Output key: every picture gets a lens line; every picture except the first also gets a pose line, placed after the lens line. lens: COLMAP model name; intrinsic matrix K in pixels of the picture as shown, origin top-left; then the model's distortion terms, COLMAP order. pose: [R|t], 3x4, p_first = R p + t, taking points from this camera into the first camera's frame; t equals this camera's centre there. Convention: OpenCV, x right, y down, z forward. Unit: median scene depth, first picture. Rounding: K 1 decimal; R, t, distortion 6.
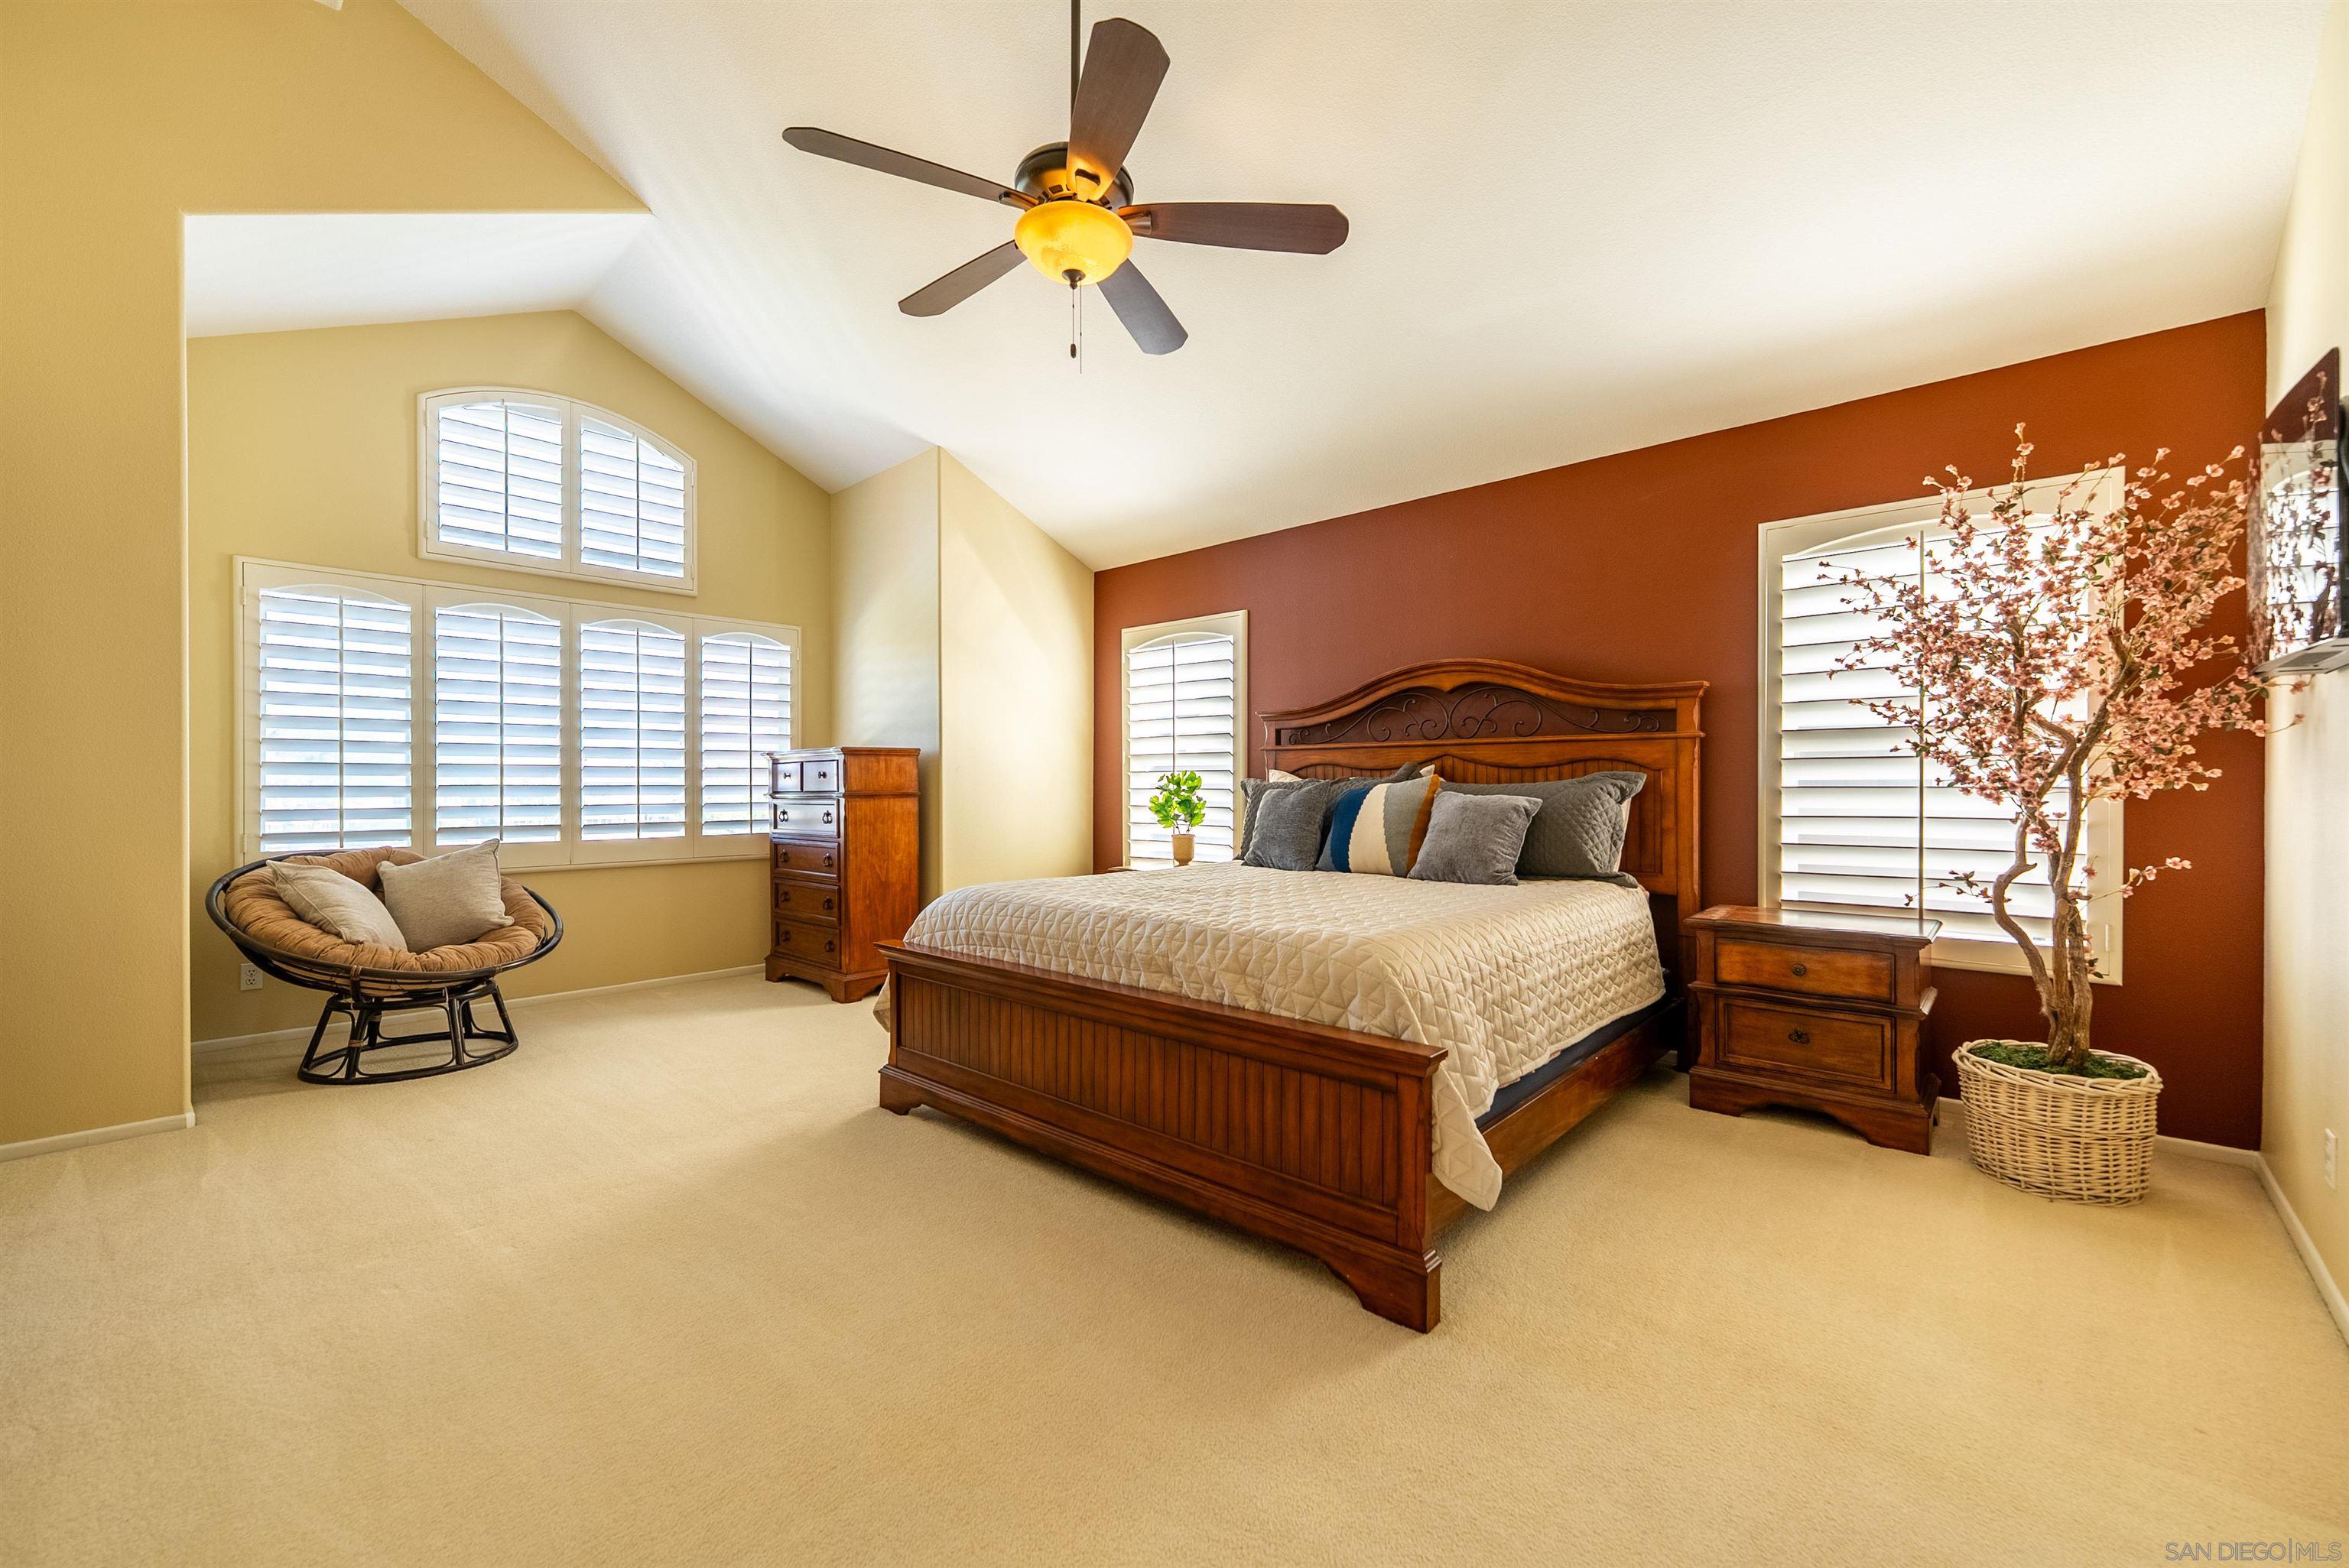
lens RADIAL K [[947.1, 0, 1180.9], [0, 947.1, 786.7], [0, 0, 1]] dist [0.001042, -0.000683]
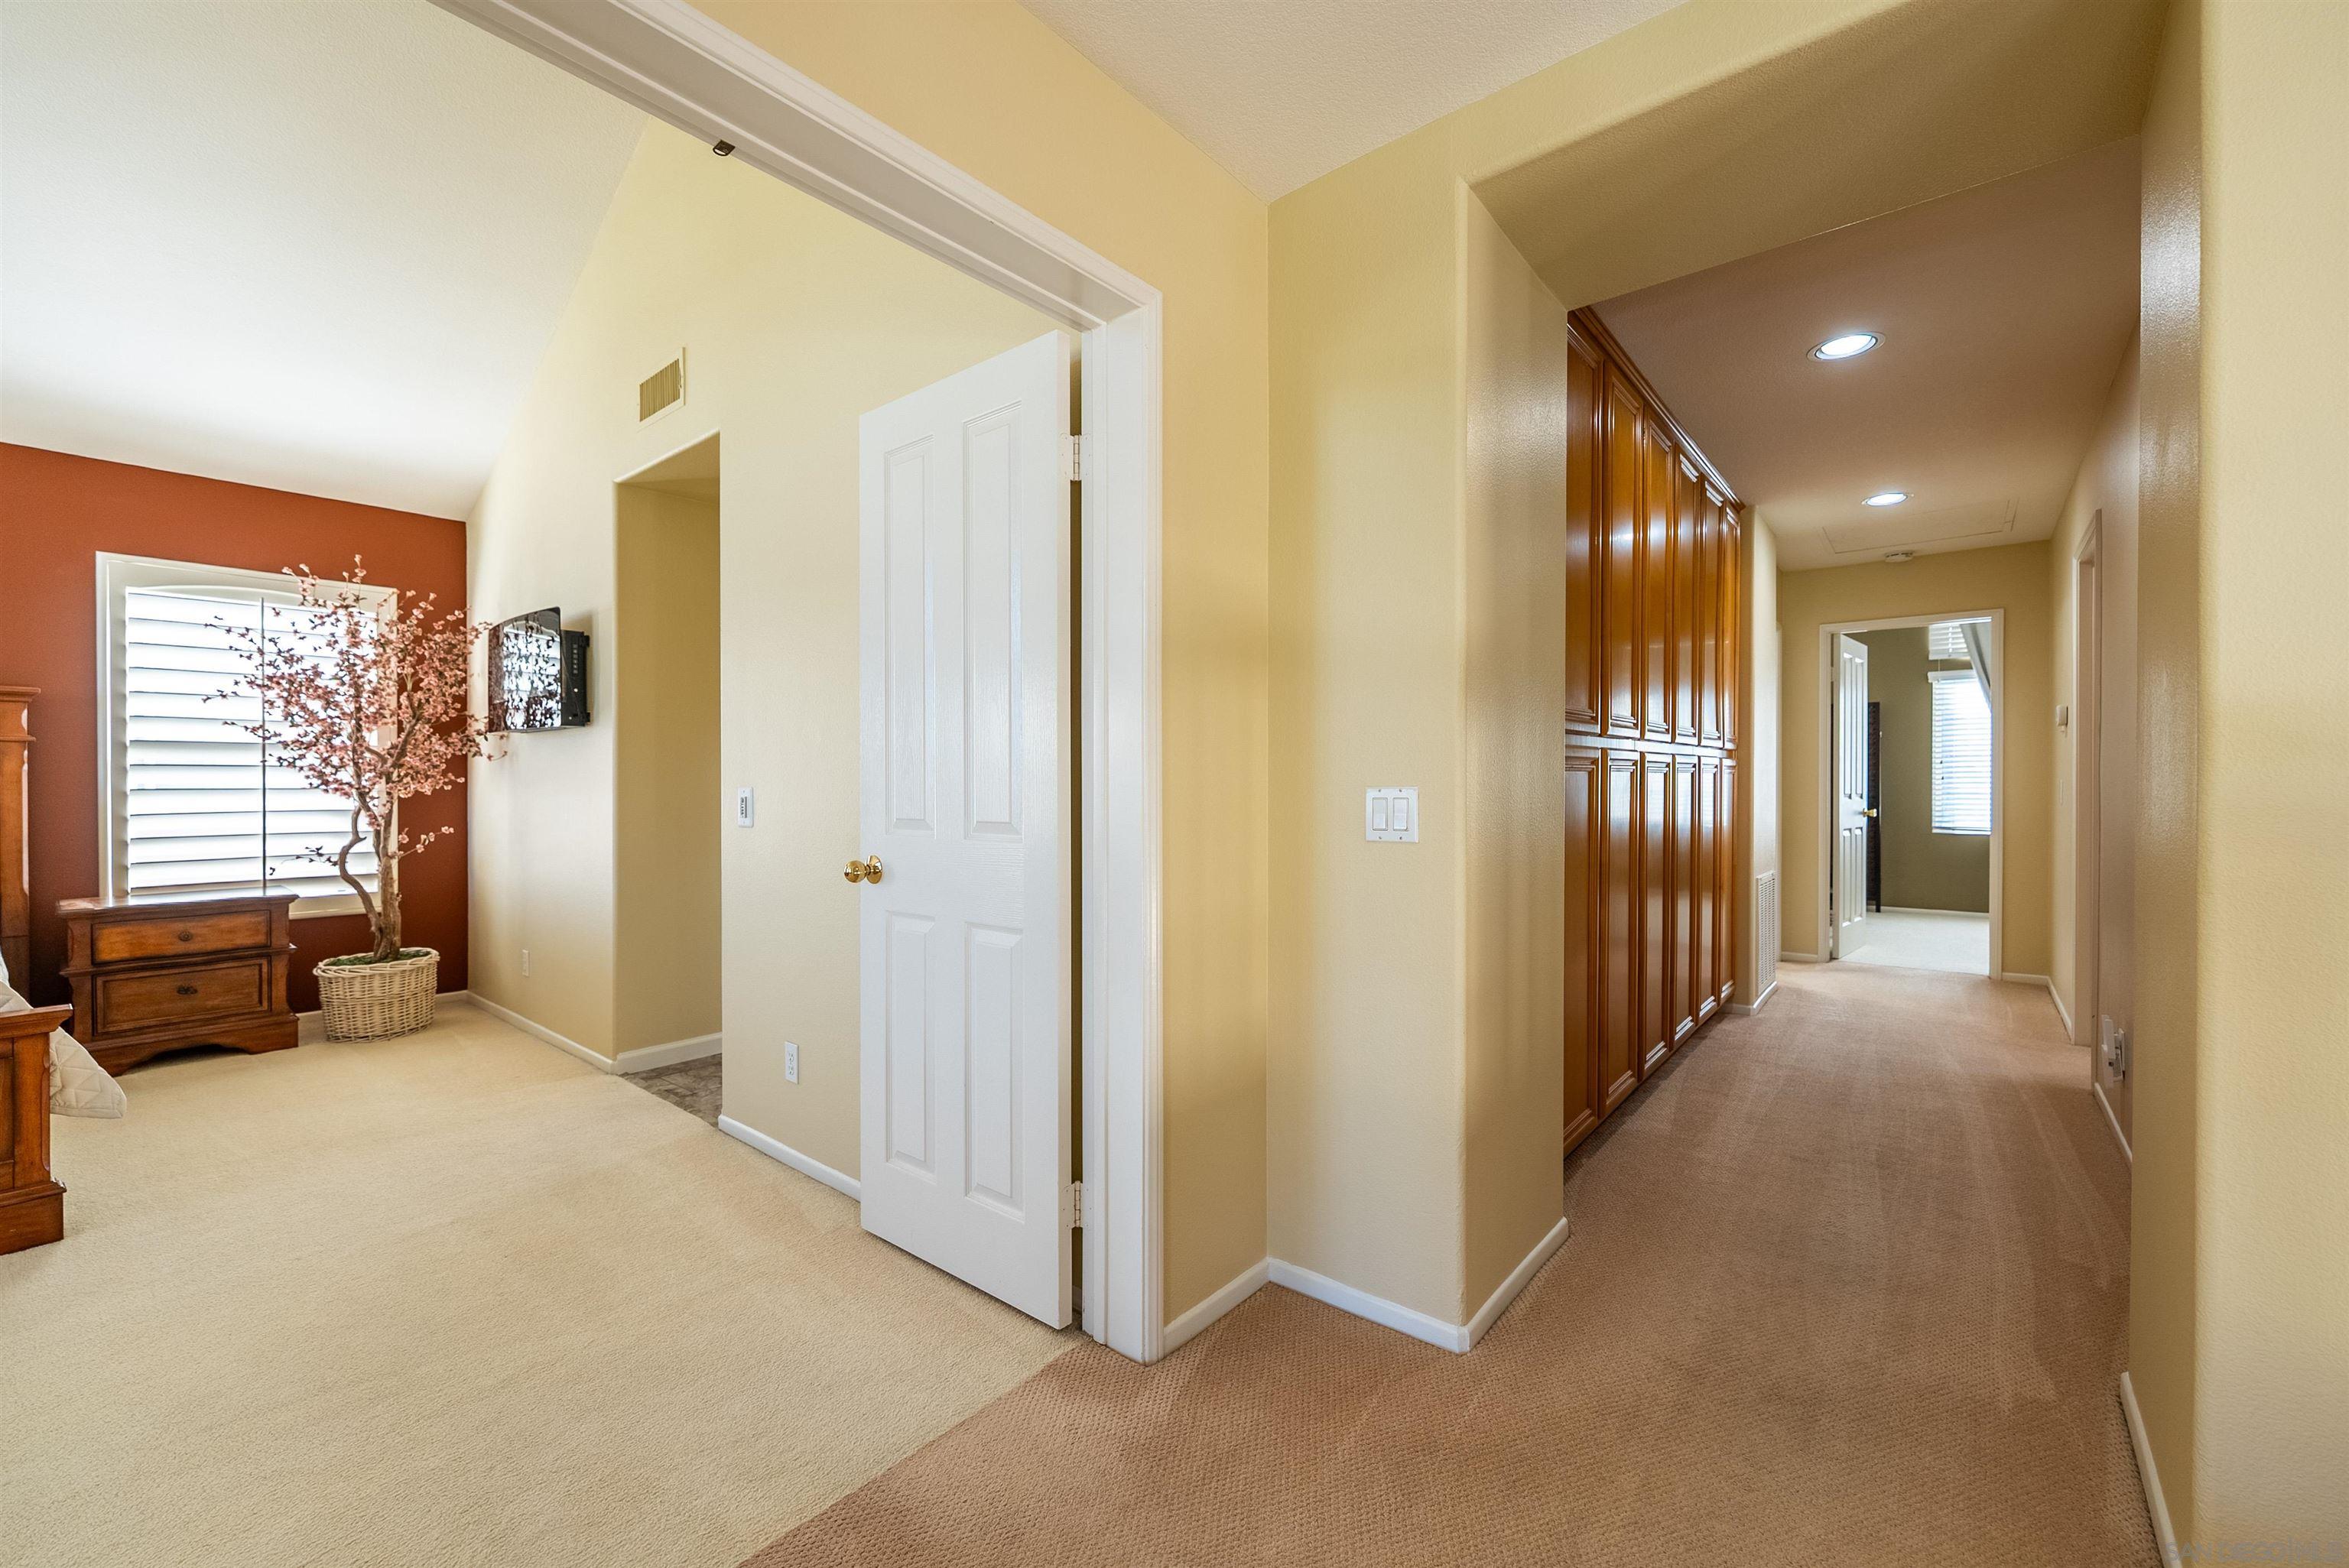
lens RADIAL K [[947.1, 0, 1180.9], [0, 947.1, 786.7], [0, 0, 1]] dist [0.001042, -0.000683]
pose [[-0.052958, -0.002354, 0.998594, -0.660519], [0.004699, 0.999986, 0.002607, 0.000162], [-0.998586, 0.004830, -0.052947, -0.238169]]
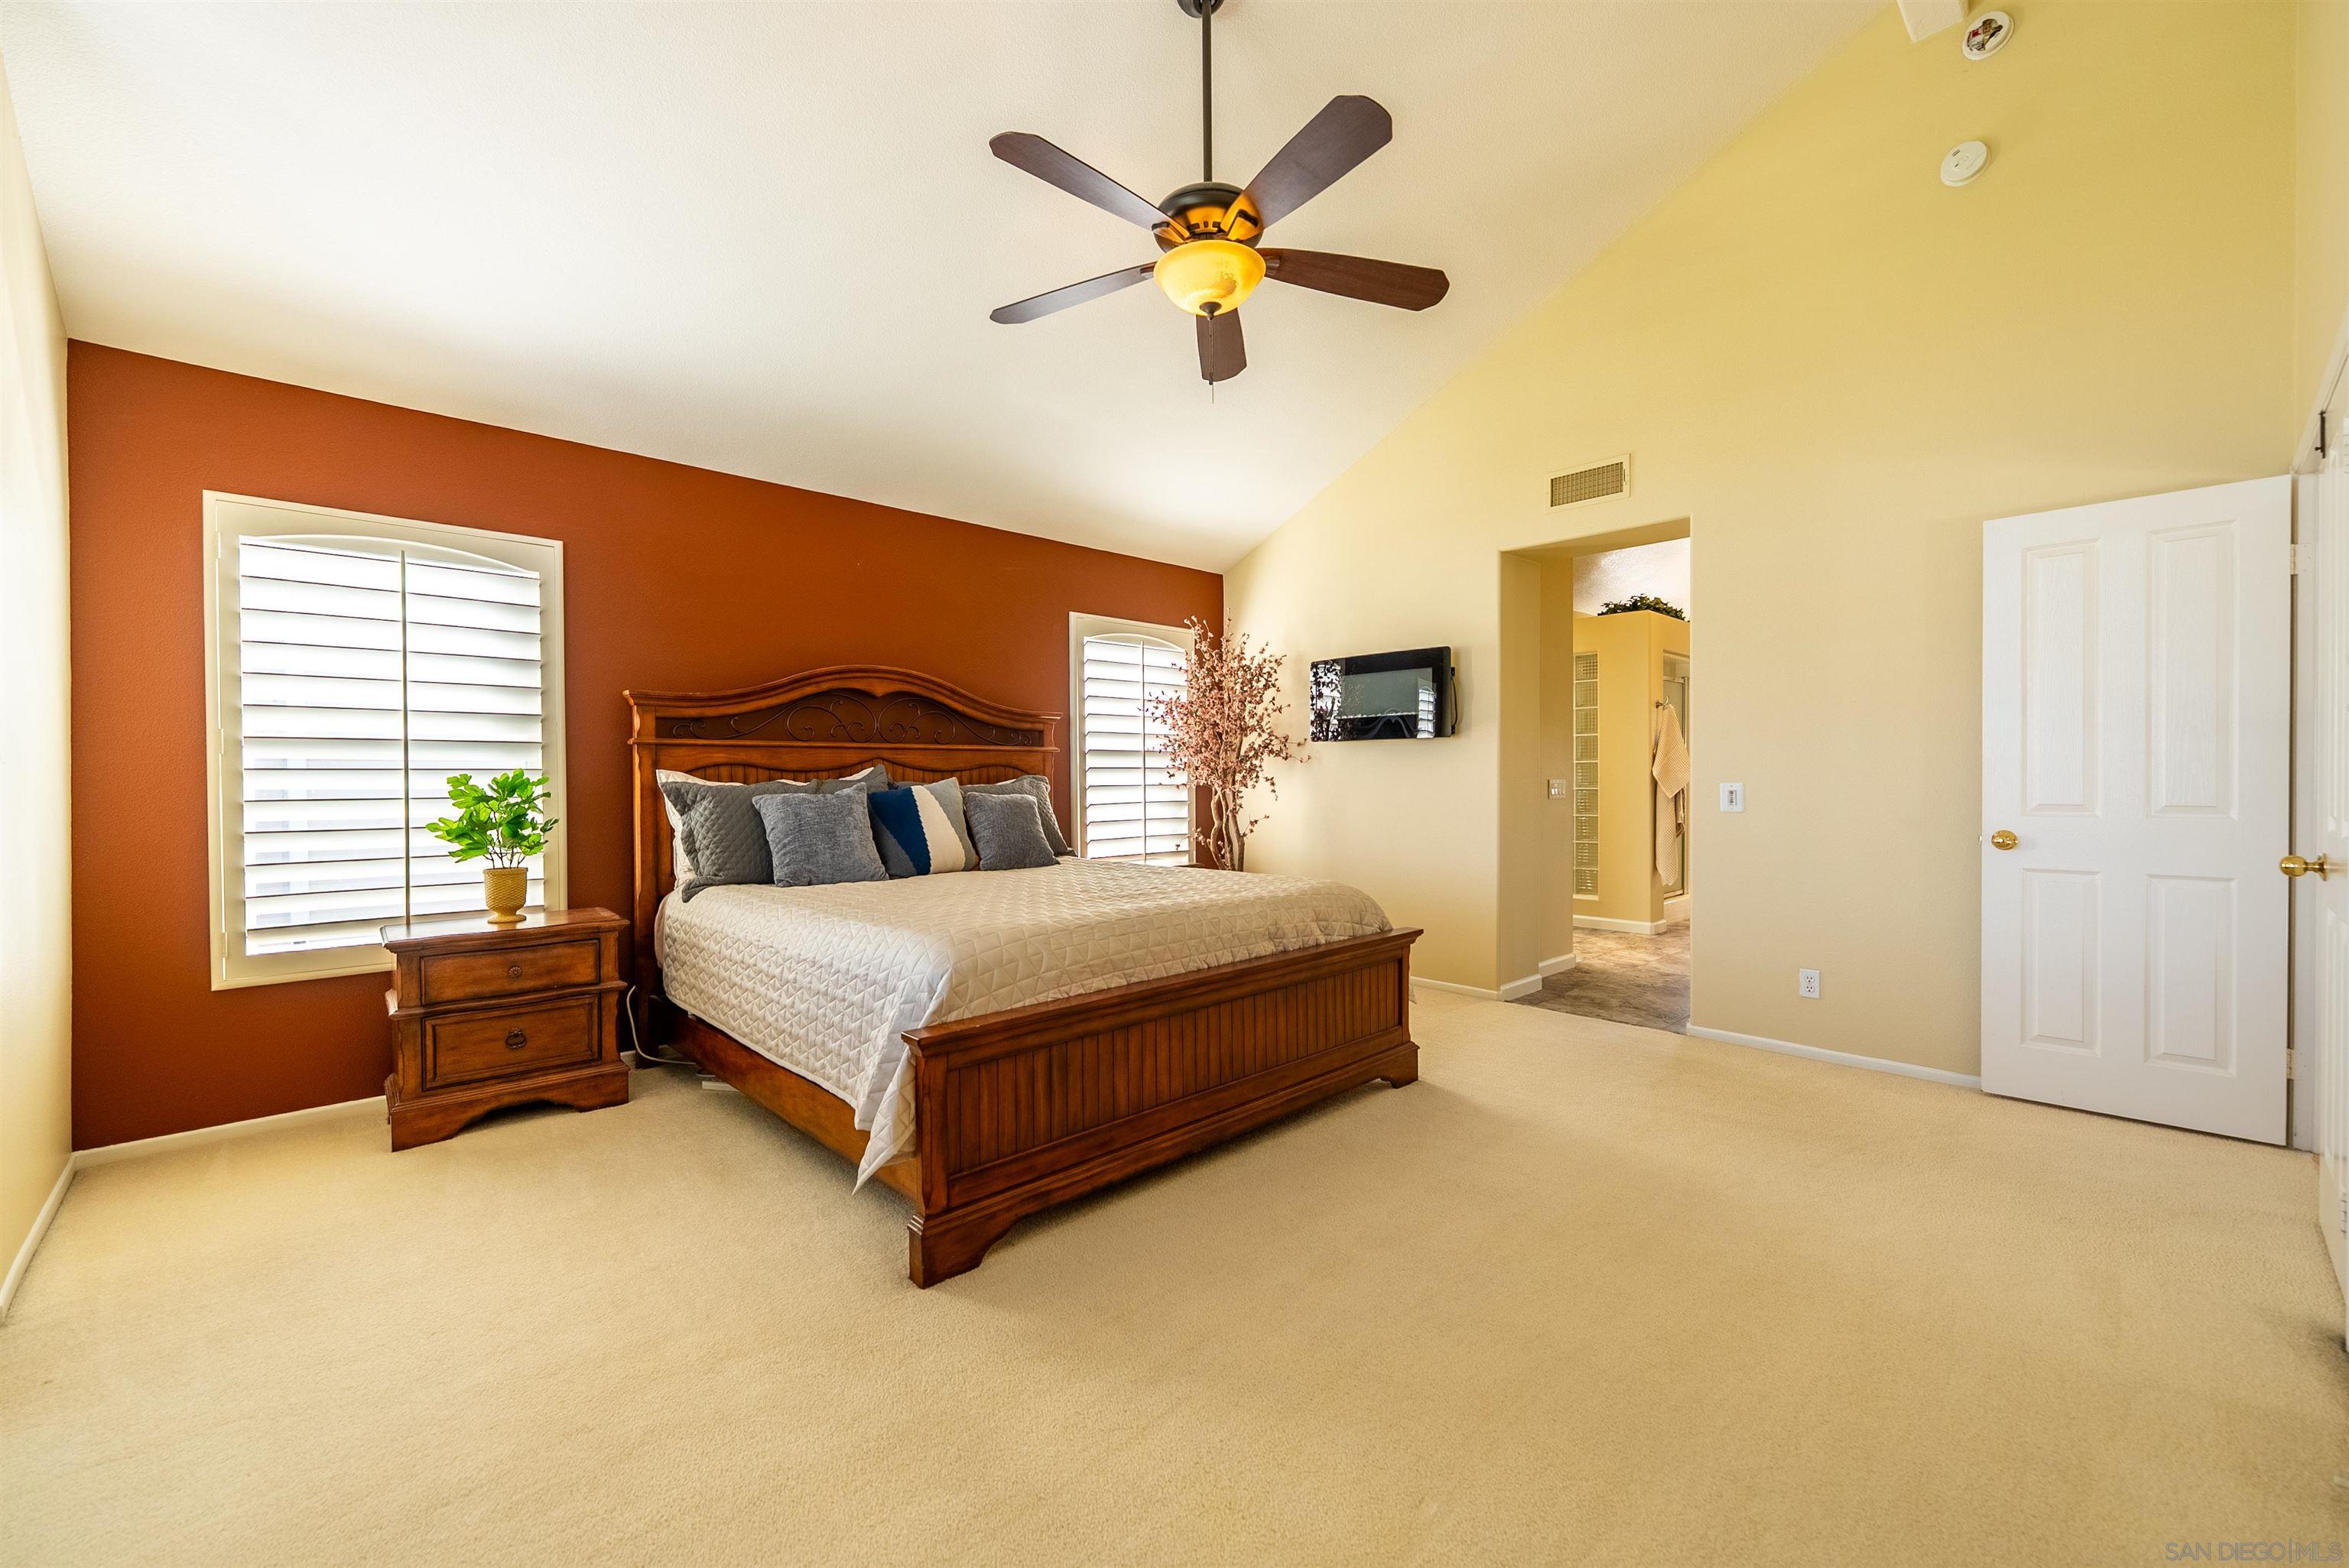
lens RADIAL K [[947.1, 0, 1180.9], [0, 947.1, 786.7], [0, 0, 1]] dist [0.001042, -0.000683]
pose [[0.066333, -0.008429, 0.997762, -1.040252], [0.008682, 0.999931, 0.007870, -0.010465], [-0.997760, 0.008141, 0.066402, 0.856116]]
